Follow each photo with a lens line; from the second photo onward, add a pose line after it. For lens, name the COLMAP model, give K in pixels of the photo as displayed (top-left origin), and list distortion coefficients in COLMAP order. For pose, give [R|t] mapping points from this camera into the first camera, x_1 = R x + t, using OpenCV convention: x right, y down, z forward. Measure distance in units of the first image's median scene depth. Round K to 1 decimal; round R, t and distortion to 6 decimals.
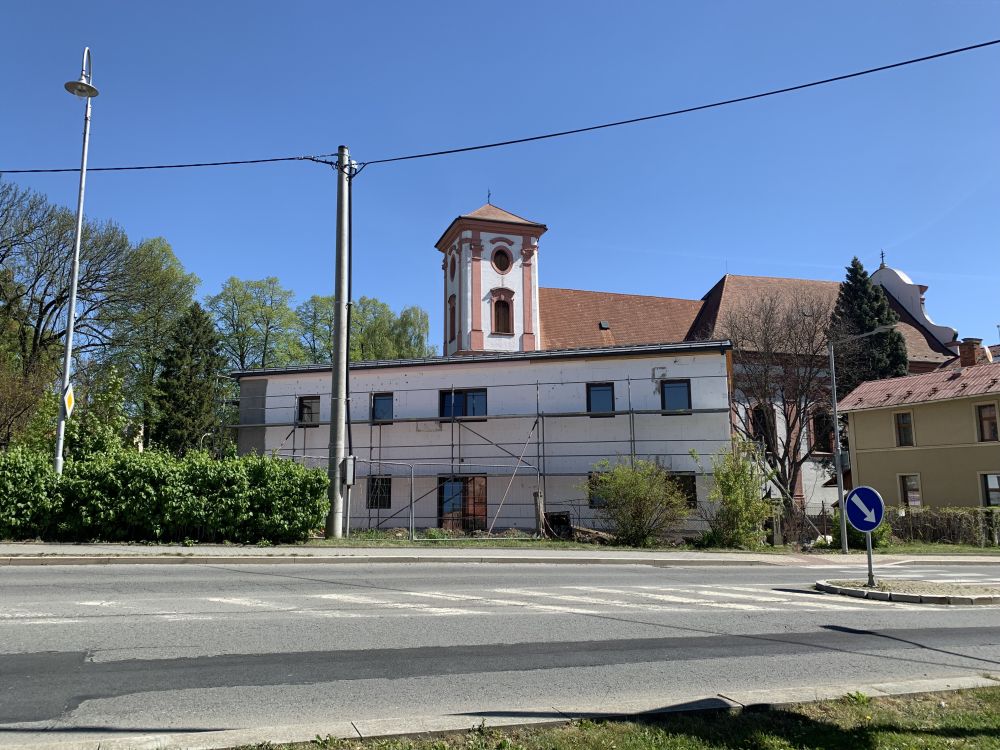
lens RADIAL K [[757.6, 0, 497.8], [0, 757.6, 376.4], [0, 0, 1]] dist [0.004622, 0.000623]
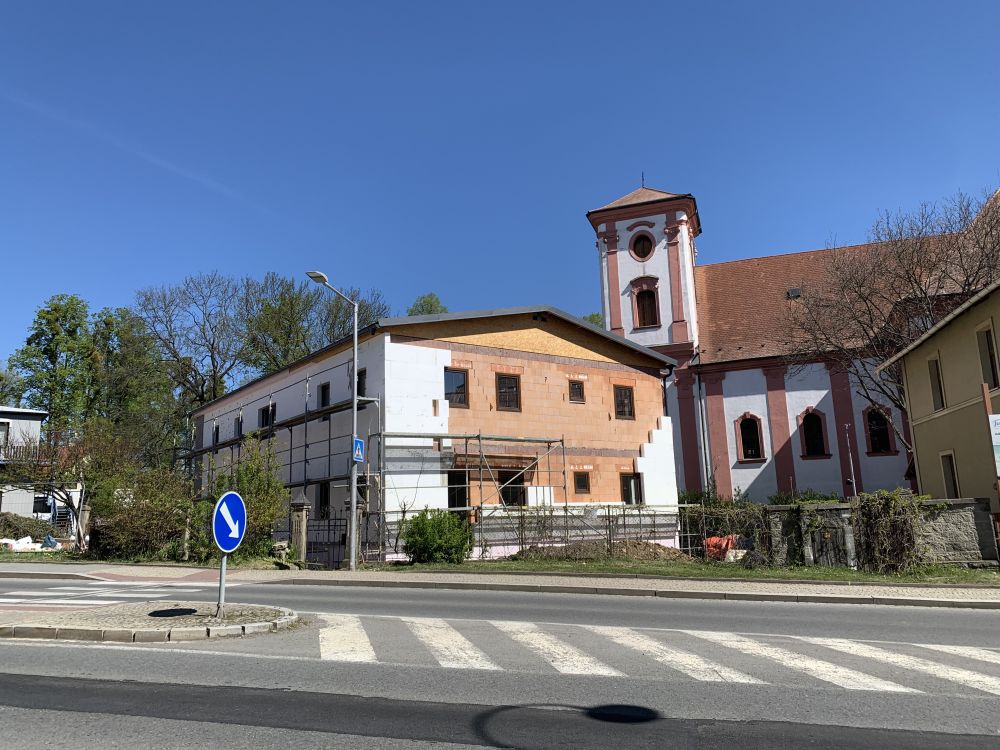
lens RADIAL K [[757.6, 0, 497.9], [0, 757.6, 372.5], [0, 0, 1]] dist [0.004622, 0.000623]
pose [[0.780543, -0.134455, -0.610470, 0.403428], [0.118275, 0.990719, -0.066978, 0.035500], [0.613810, -0.019924, 0.789202, 0.182860]]
